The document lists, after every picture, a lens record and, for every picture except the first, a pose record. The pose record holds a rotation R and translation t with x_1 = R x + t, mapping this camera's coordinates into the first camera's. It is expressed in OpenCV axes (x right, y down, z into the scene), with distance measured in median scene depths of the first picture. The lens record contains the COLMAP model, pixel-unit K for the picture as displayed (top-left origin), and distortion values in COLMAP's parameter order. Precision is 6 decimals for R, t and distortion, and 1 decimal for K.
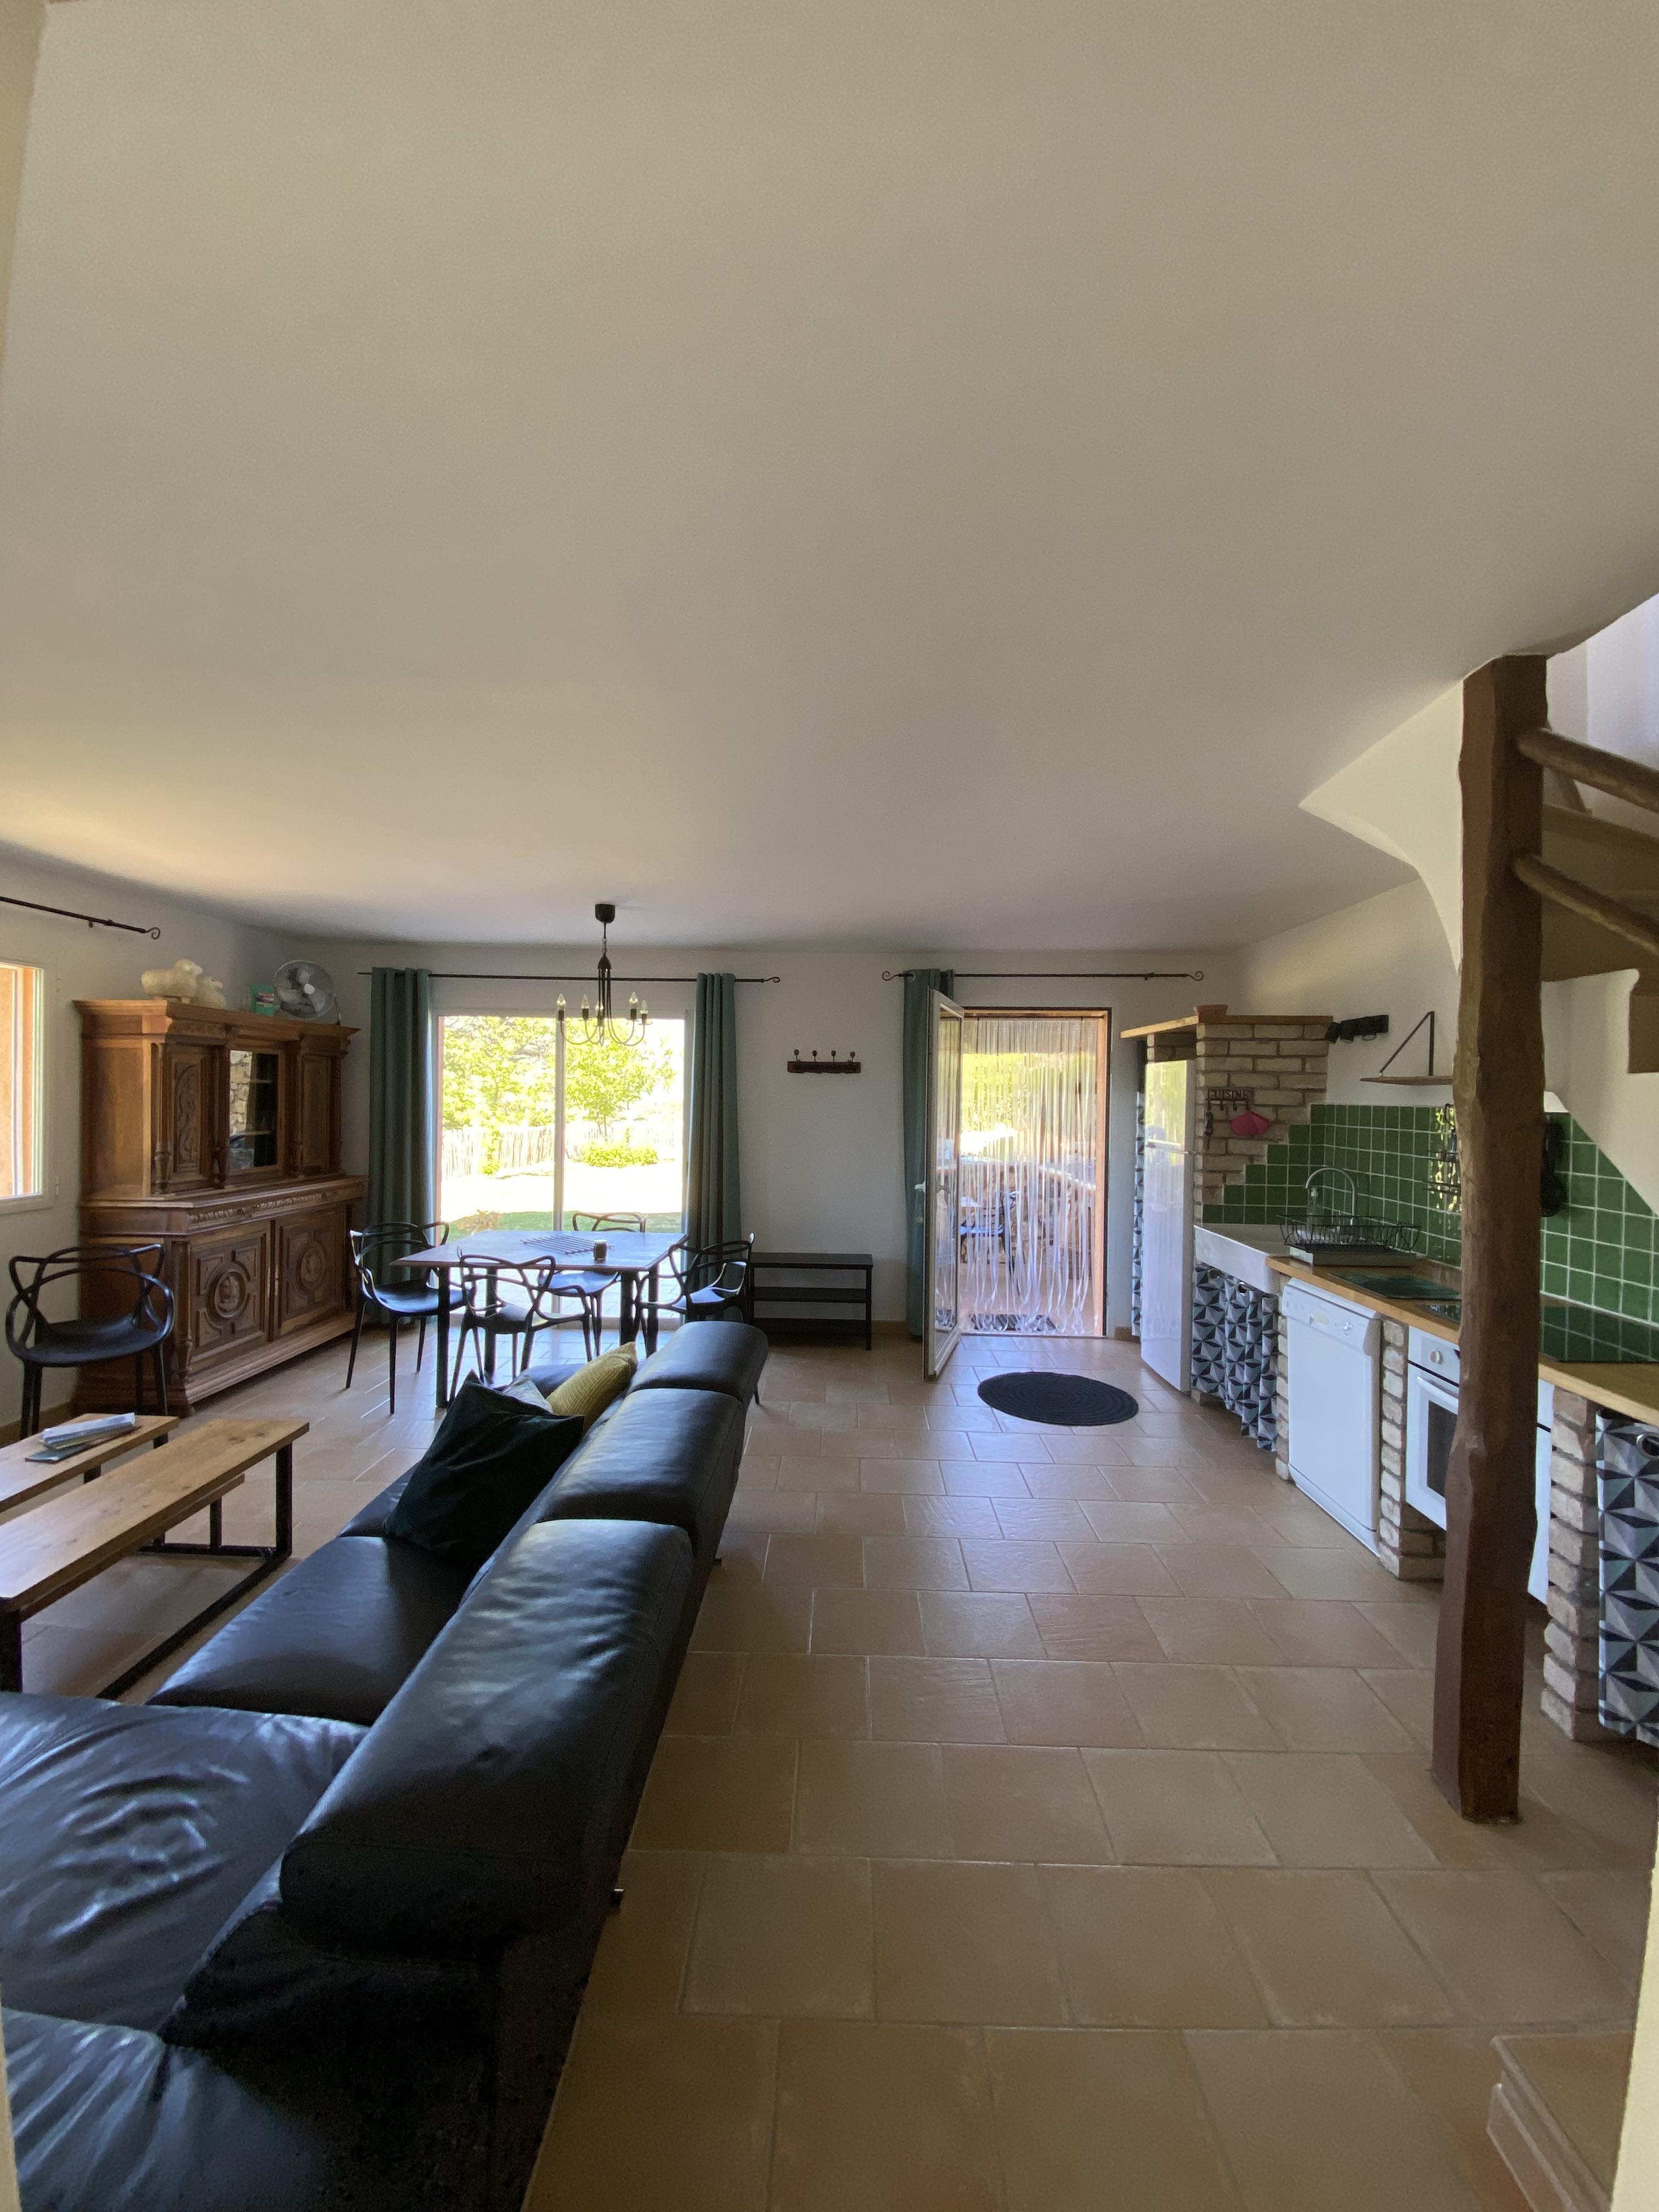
lens RADIAL K [[889.6, 0, 844.0], [0, 889.6, 1109.4], [0, 0, 1]] dist [-0.000976, -0.000906]
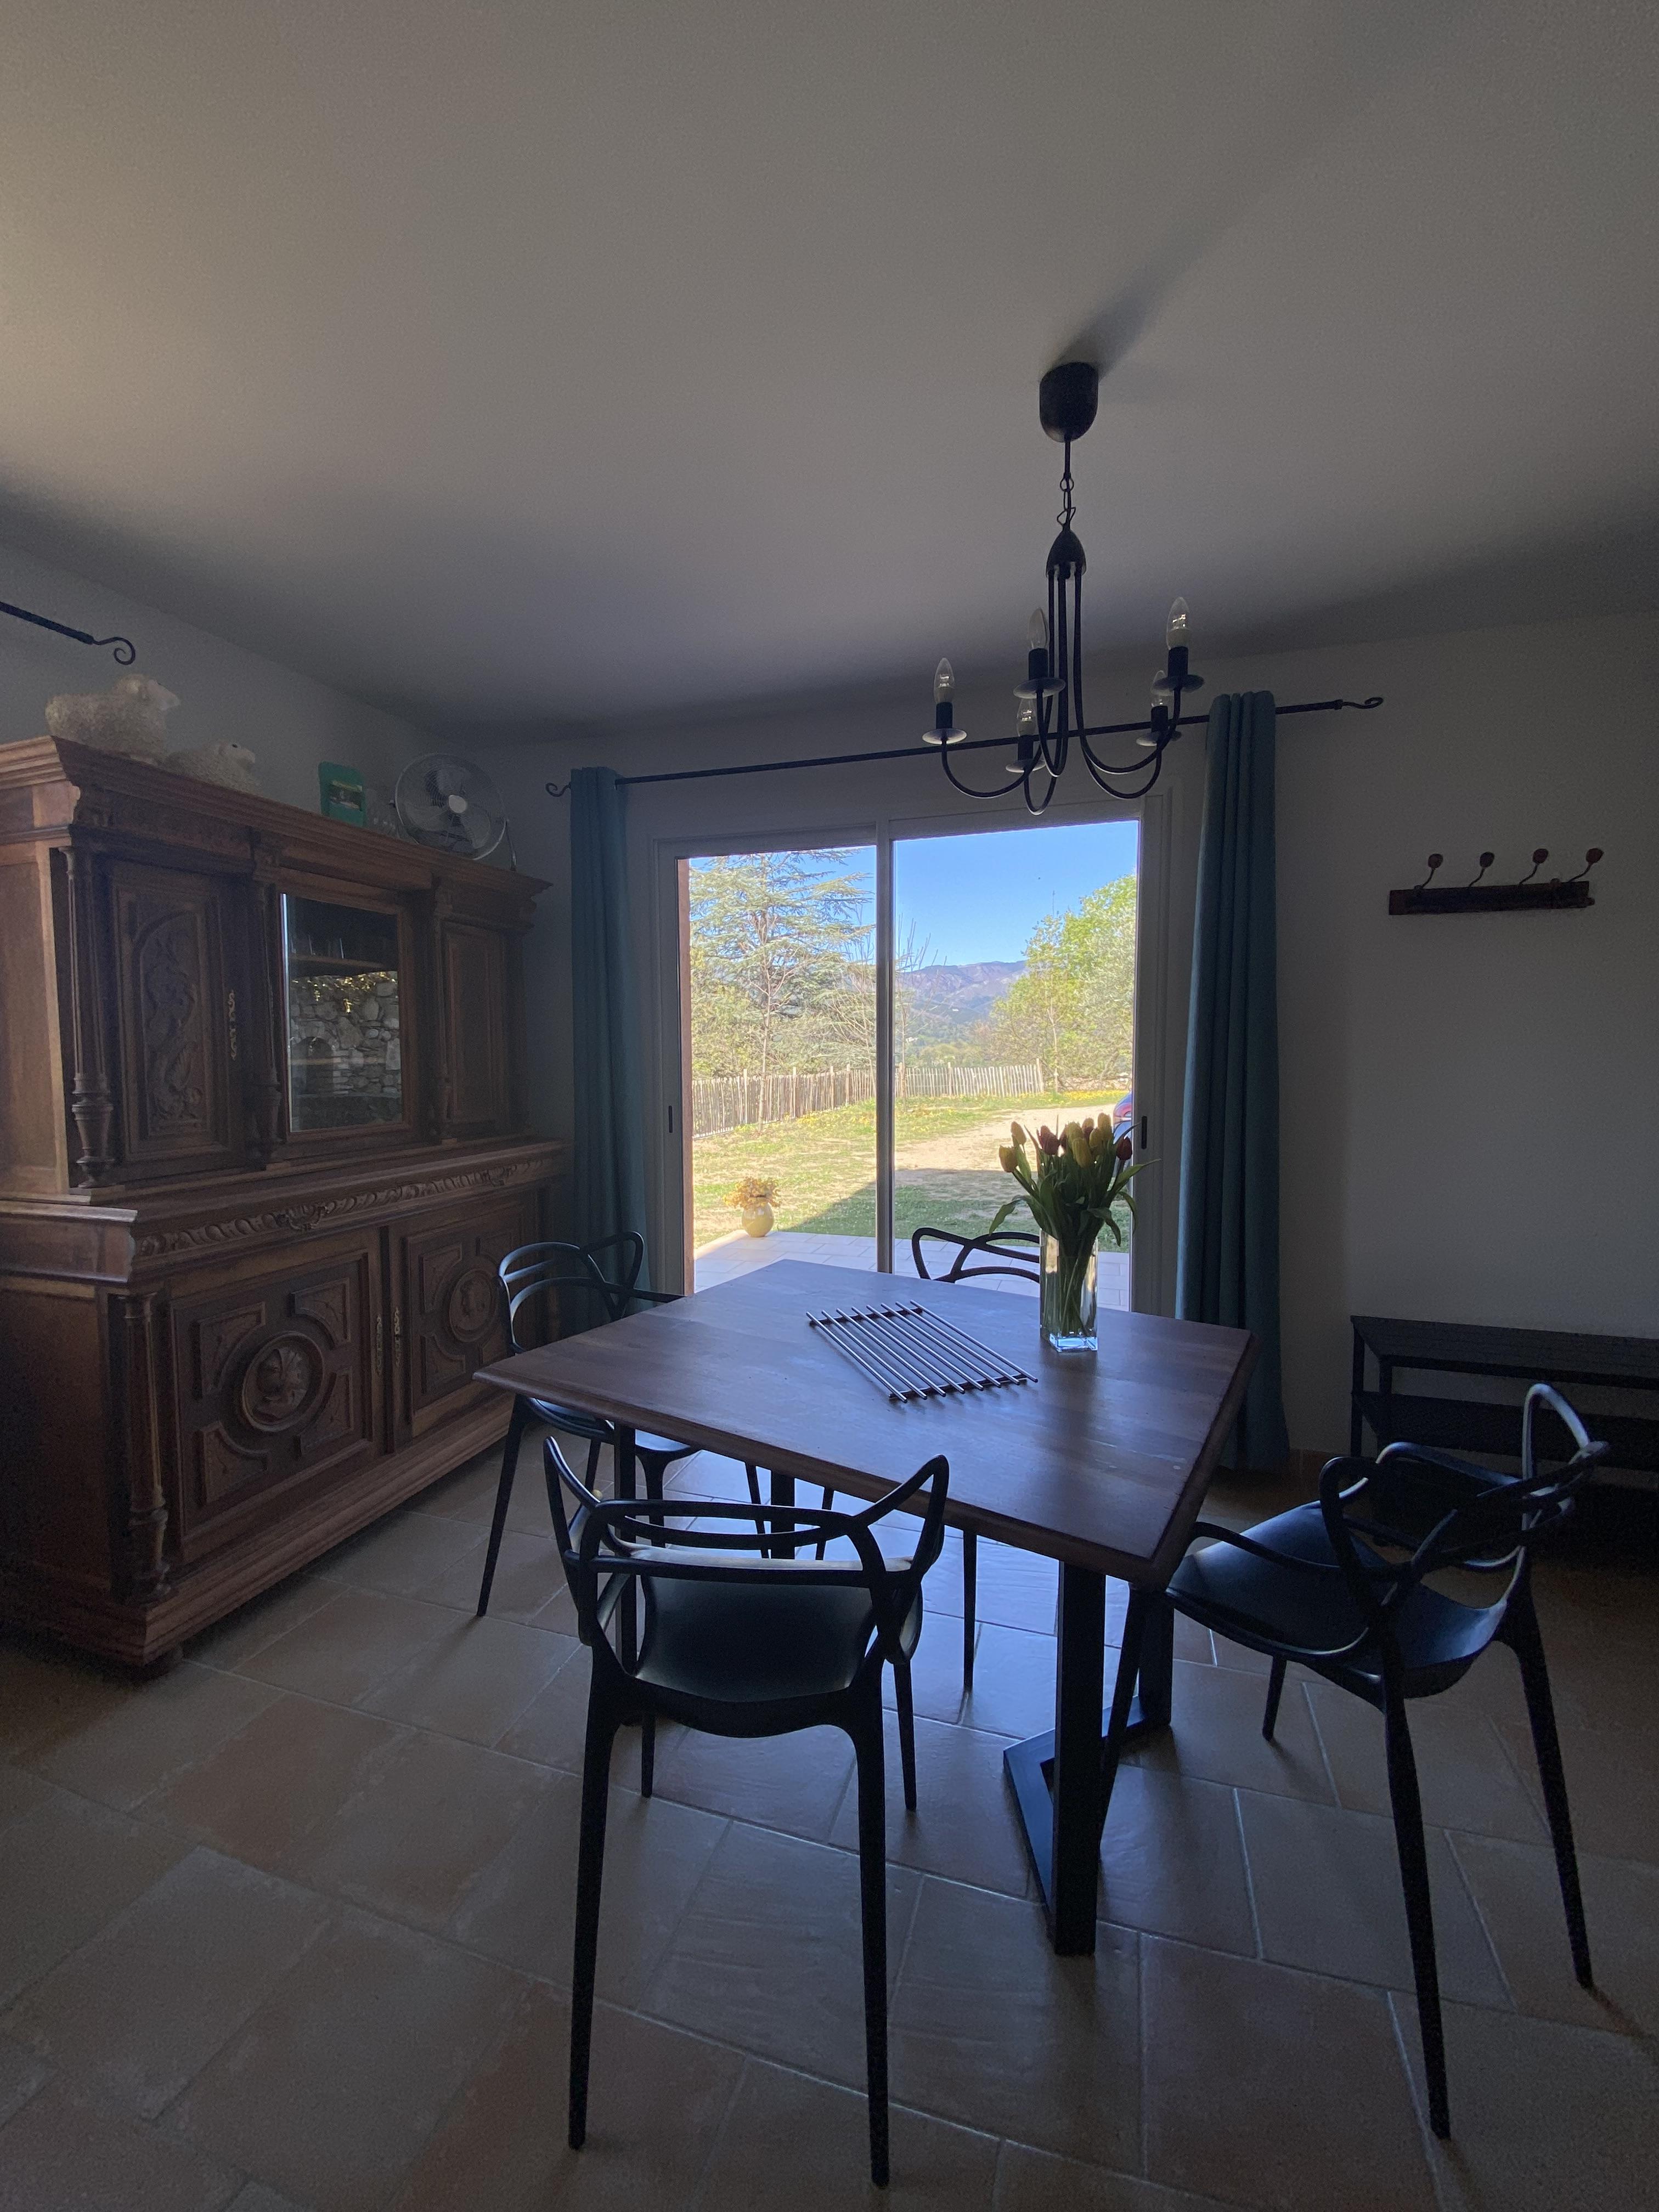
lens RADIAL K [[889.6, 0, 818.2], [0, 889.6, 1100.8], [0, 0, 1]] dist [-0.000976, -0.000906]
pose [[0.950040, -0.000364, -0.312127, -0.248506], [0.014979, 0.998900, 0.044426, 0.032746], [0.311767, -0.046882, 0.949001, 0.618106]]
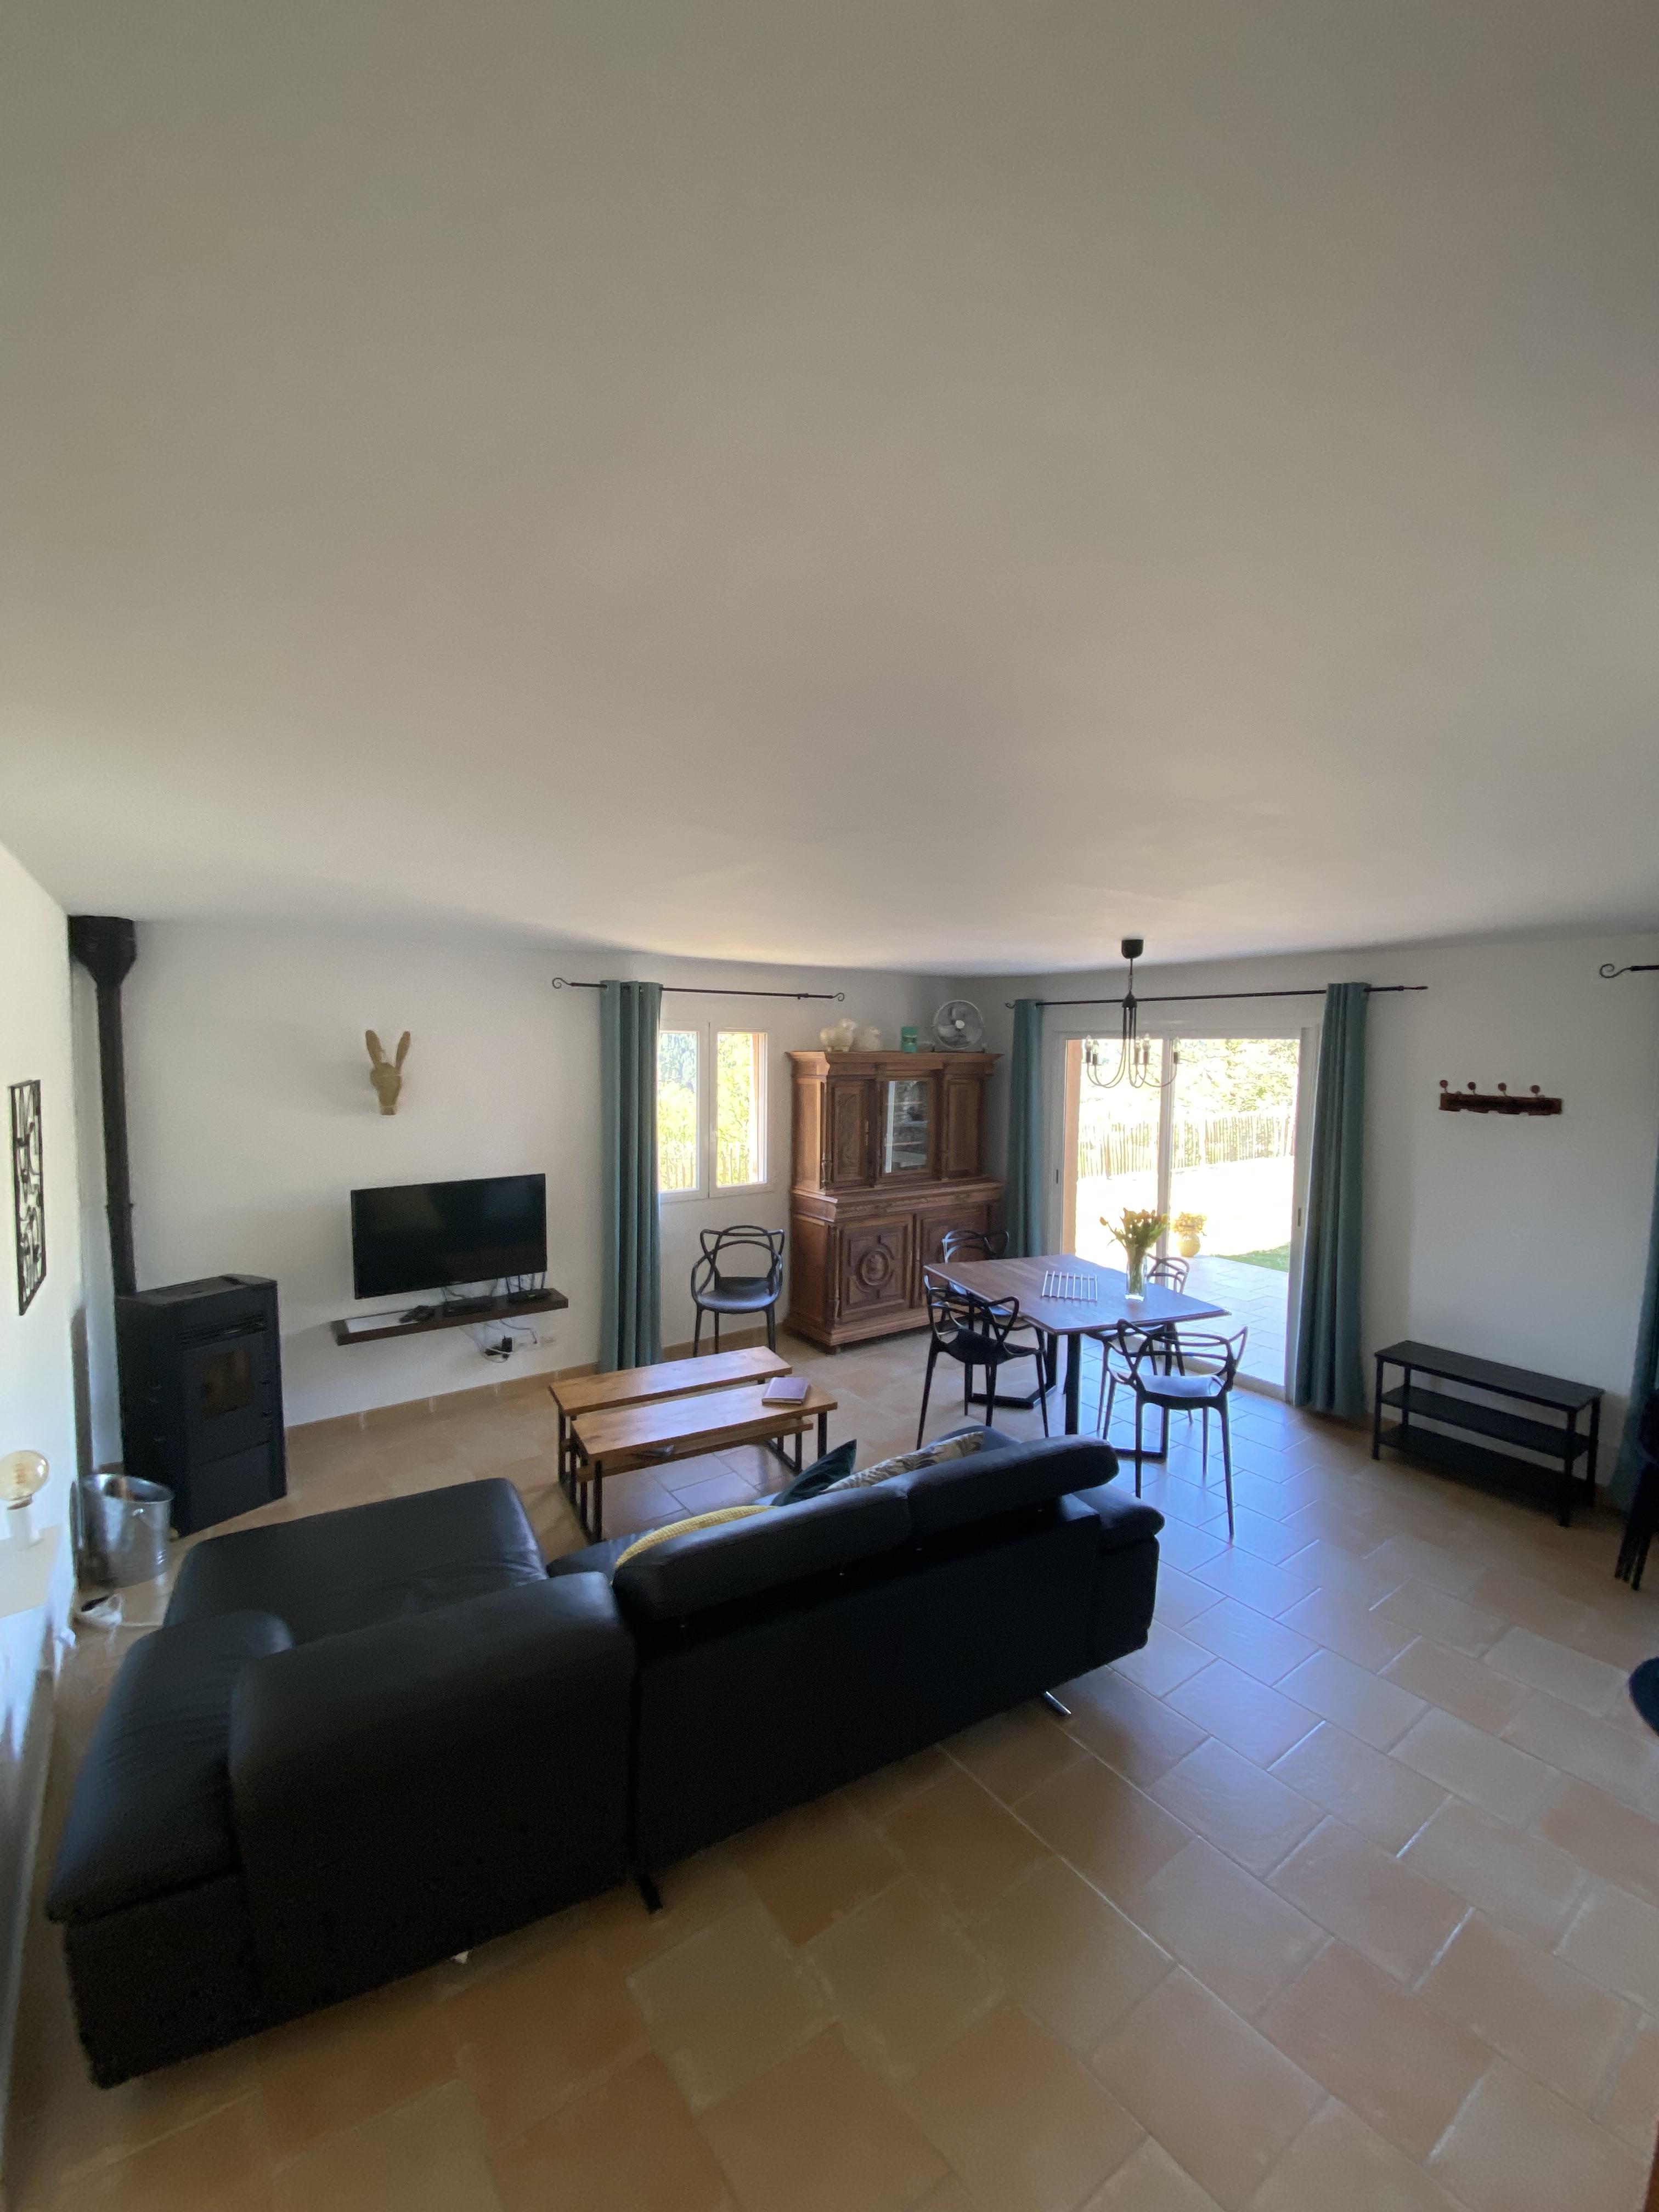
lens RADIAL K [[889.6, 0, 812.8], [0, 889.6, 1108.9], [0, 0, 1]] dist [-0.000976, -0.000906]
pose [[0.566007, 0.050560, -0.822849, 0.321869], [-0.013732, 0.998557, 0.051911, -0.092687], [0.824286, -0.018082, 0.565884, 0.179097]]
